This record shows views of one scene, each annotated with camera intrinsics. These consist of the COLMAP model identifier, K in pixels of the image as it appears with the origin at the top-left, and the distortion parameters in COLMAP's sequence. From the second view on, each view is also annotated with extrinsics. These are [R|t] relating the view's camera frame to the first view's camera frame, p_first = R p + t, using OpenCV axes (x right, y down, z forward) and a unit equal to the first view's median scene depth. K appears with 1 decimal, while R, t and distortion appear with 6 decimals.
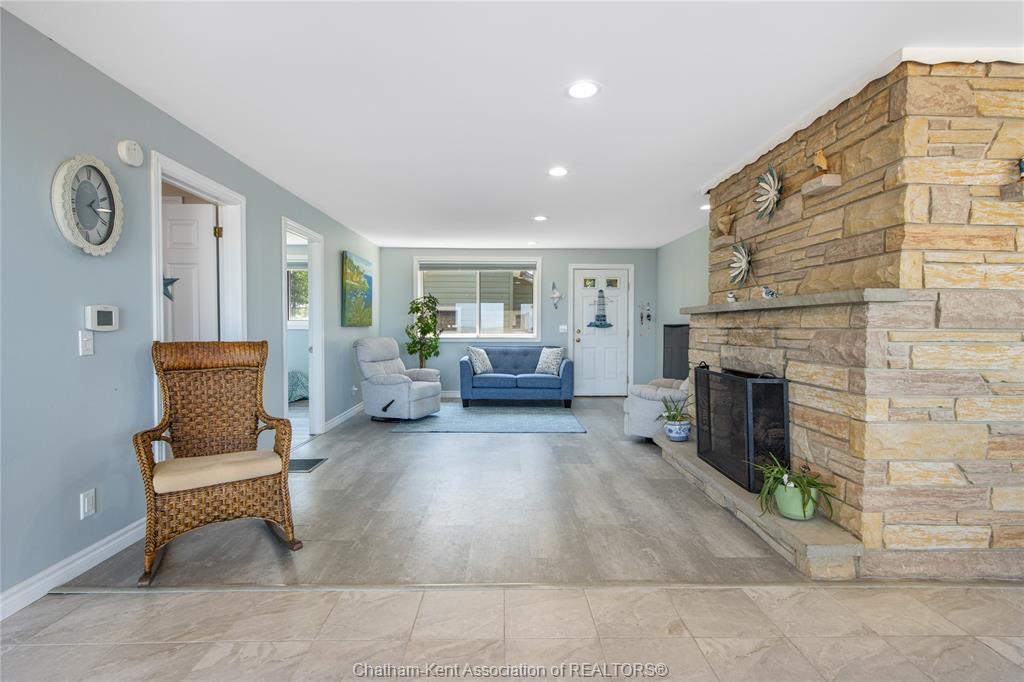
lens RADIAL K [[487.2, 0, 512.0], [0, 487.2, 341.0], [0, 0, 1]] dist [0.000122, -0.000027]
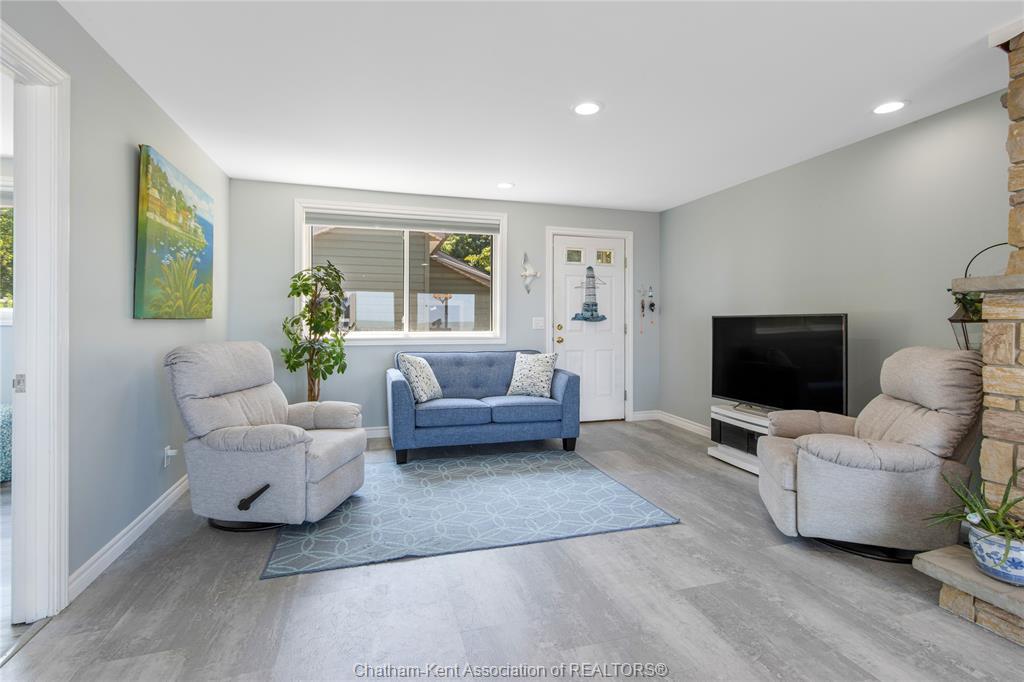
lens RADIAL K [[484.9, 0, 514.4], [0, 484.9, 323.3], [0, 0, 1]] dist [0.003162, 0.000479]
pose [[0.960327, -0.002249, 0.278868, -0.126067], [0.009255, 0.999674, -0.023812, -0.010784], [-0.278724, 0.025448, 0.960034, 0.425824]]
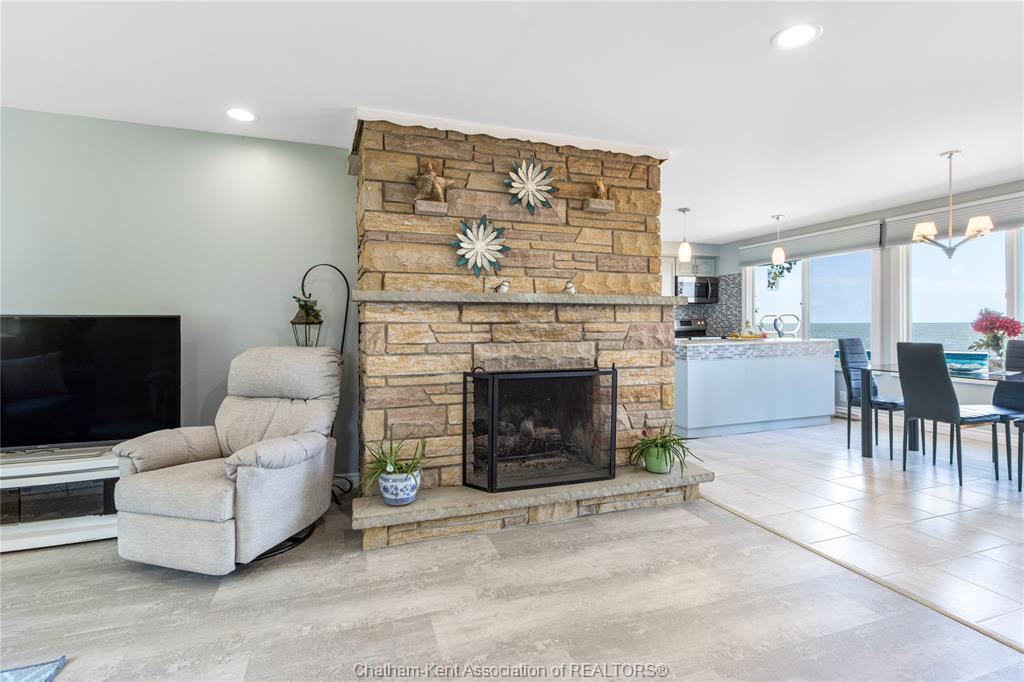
lens RADIAL K [[484.9, 0, 514.4], [0, 484.9, 323.3], [0, 0, 1]] dist [0.003162, 0.000479]
pose [[-0.319570, -0.001939, 0.947561, -0.181799], [0.027733, 0.999550, 0.011398, -0.017615], [-0.947157, 0.029921, -0.319373, 0.640697]]
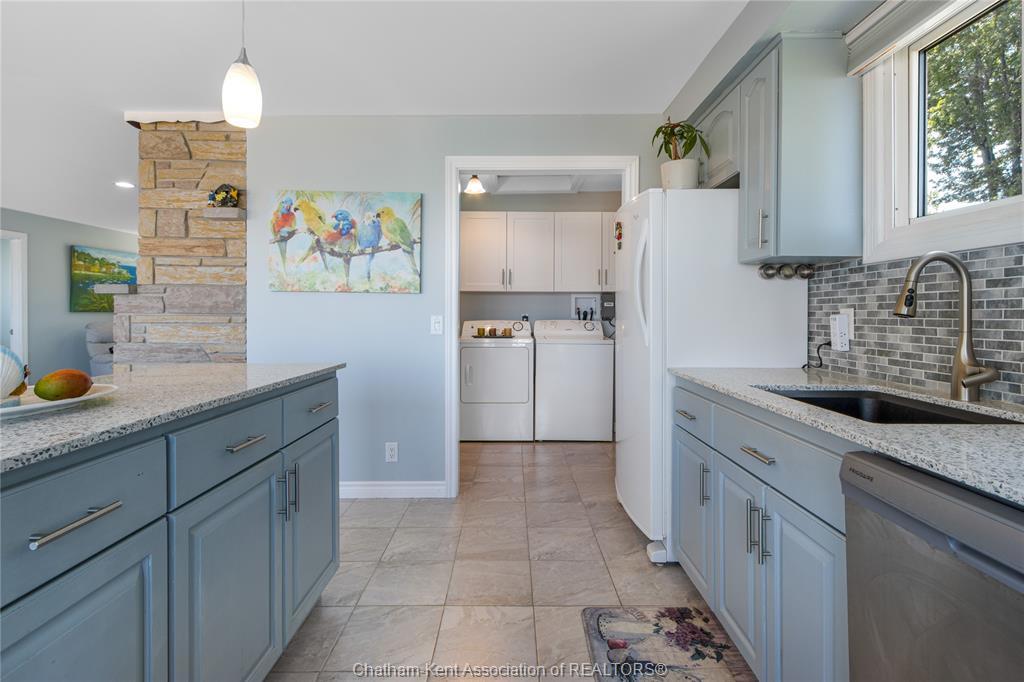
lens RADIAL K [[490.9, 0, 515.1], [0, 490.9, 315.6], [0, 0, 1]] dist [0.002288, 0.000427]
pose [[0.999963, -0.000949, -0.008598, 0.603971], [0.000769, 0.999781, -0.020917, 0.003353], [0.008616, 0.020909, 0.999744, -0.119669]]
